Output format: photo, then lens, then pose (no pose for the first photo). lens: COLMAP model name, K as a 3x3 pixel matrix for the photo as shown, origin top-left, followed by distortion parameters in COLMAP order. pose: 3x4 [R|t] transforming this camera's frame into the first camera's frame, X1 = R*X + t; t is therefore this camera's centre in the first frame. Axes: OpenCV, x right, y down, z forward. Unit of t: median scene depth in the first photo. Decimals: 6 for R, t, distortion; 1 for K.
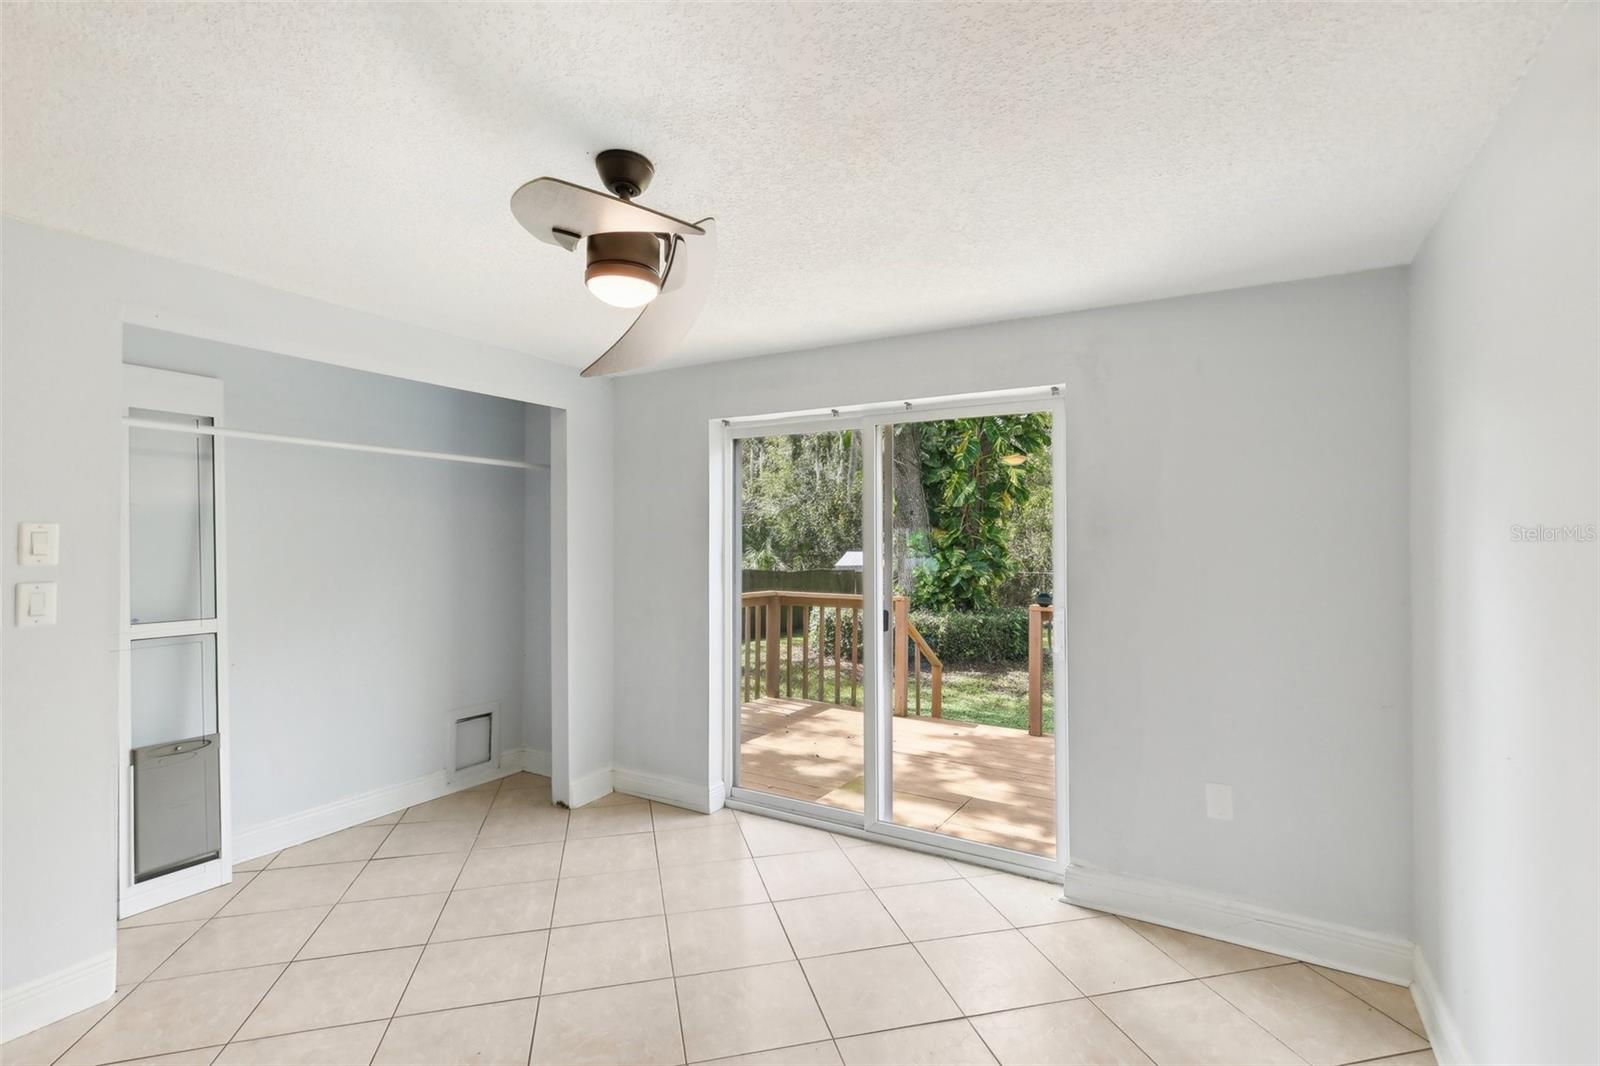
lens RADIAL K [[739.1, 0, 807.1], [0, 739.1, 502.8], [0, 0, 1]] dist [-0.000521, 0.000315]
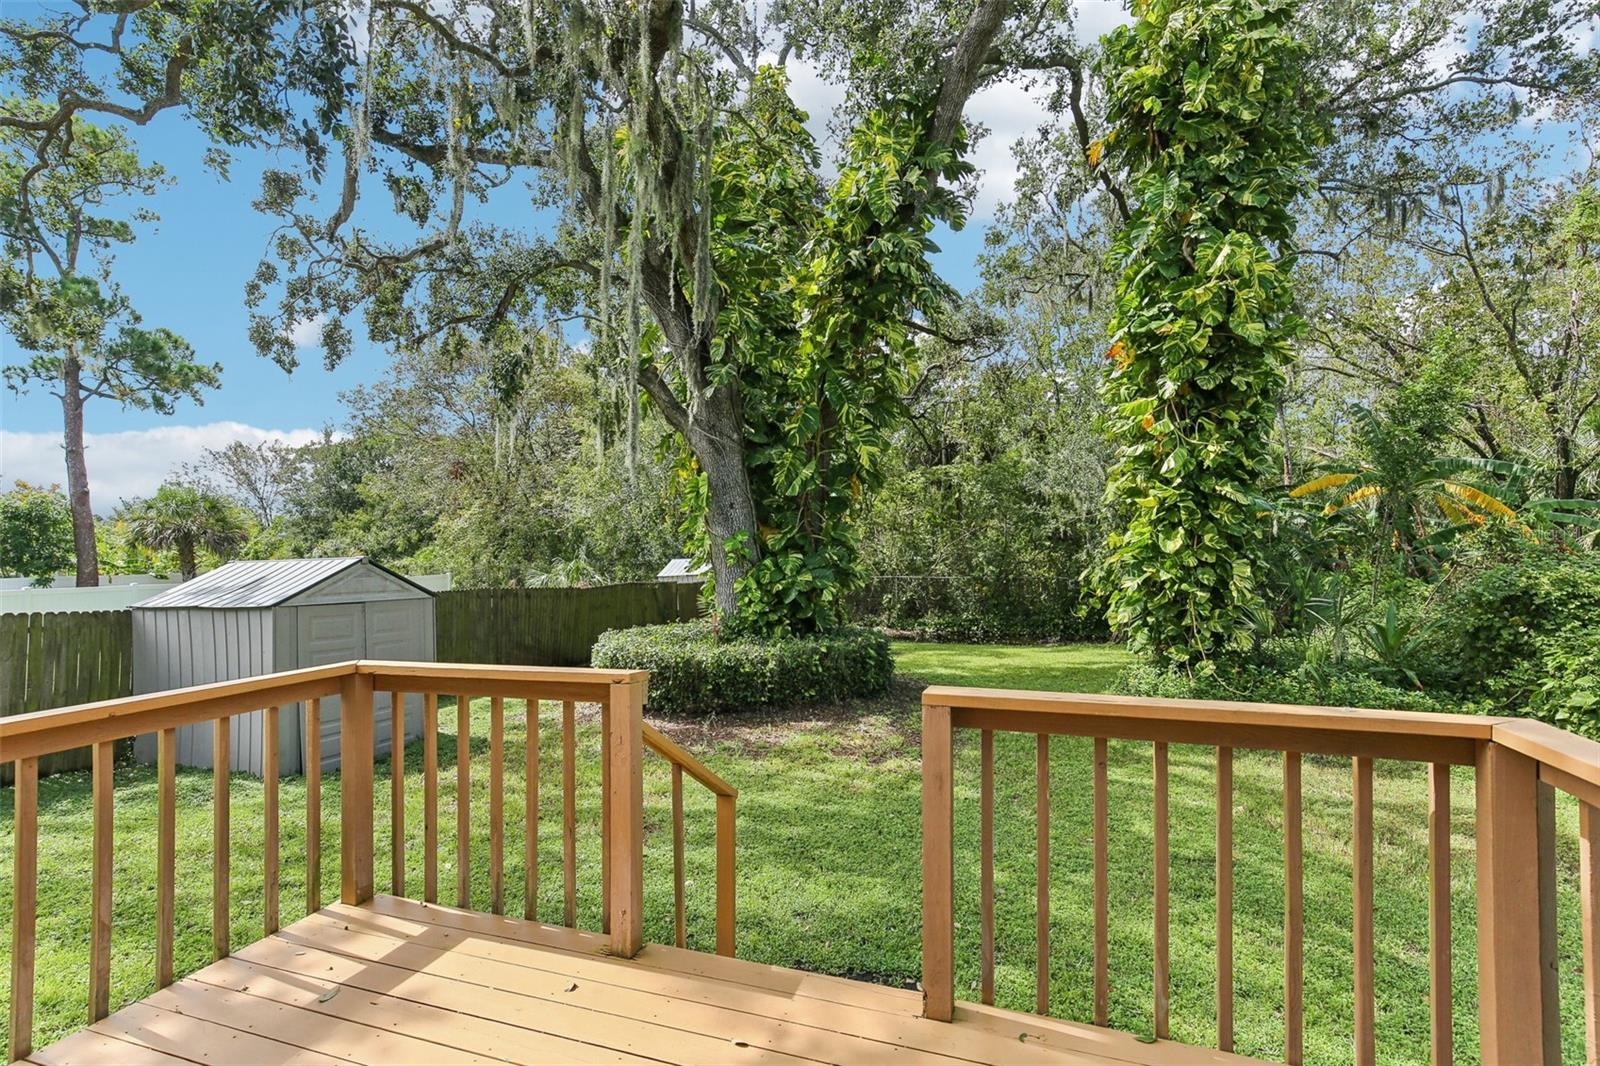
lens RADIAL K [[744.3, 0, 806.3], [0, 744.3, 548.2], [0, 0, 1]] dist [0.003173, 0.001401]
pose [[0.980106, -0.025549, 0.196824, 0.067421], [0.014794, 0.998326, 0.055919, 0.015373], [-0.197923, -0.051895, 0.978843, 0.255348]]
